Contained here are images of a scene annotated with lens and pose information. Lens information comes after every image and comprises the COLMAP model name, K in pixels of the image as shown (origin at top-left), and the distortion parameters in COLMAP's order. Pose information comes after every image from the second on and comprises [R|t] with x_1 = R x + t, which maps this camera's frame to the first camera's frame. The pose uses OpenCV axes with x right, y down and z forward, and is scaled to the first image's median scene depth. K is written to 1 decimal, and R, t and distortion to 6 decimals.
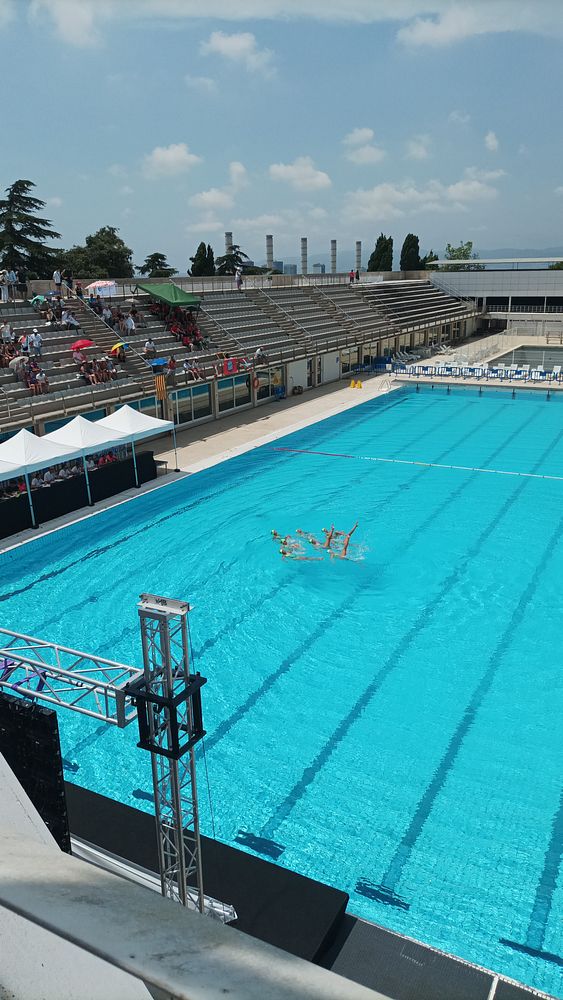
lens RADIAL K [[744.1, 0, 281.5], [0, 744.1, 500.0], [0, 0, 1]] dist [-0.003953, 0.000281]
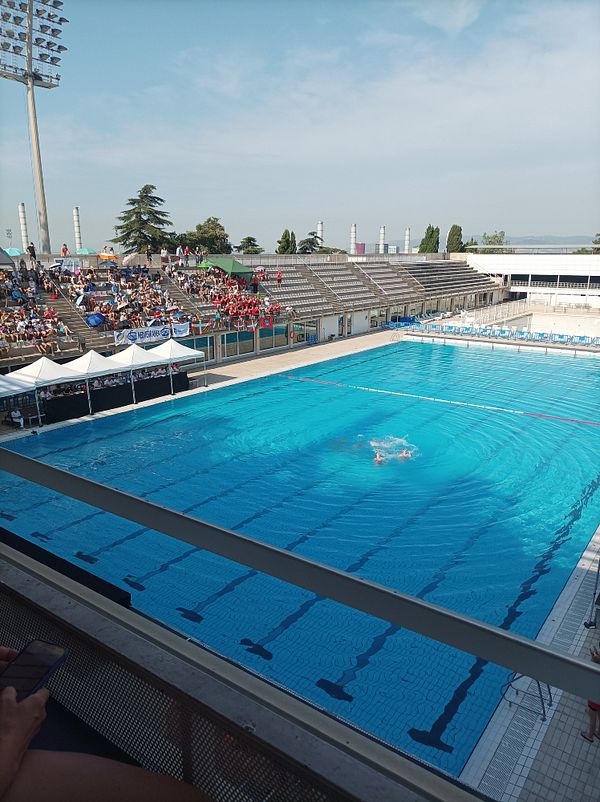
lens RADIAL K [[591.8, 0, 300.0], [0, 591.8, 401.0], [0, 0, 1]] dist [0.005619, 0.000272]
pose [[0.989030, 0.051778, -0.138346, 0.093946], [-0.058761, 0.997171, -0.046875, 0.015027], [0.135527, 0.054490, 0.989274, -0.049238]]
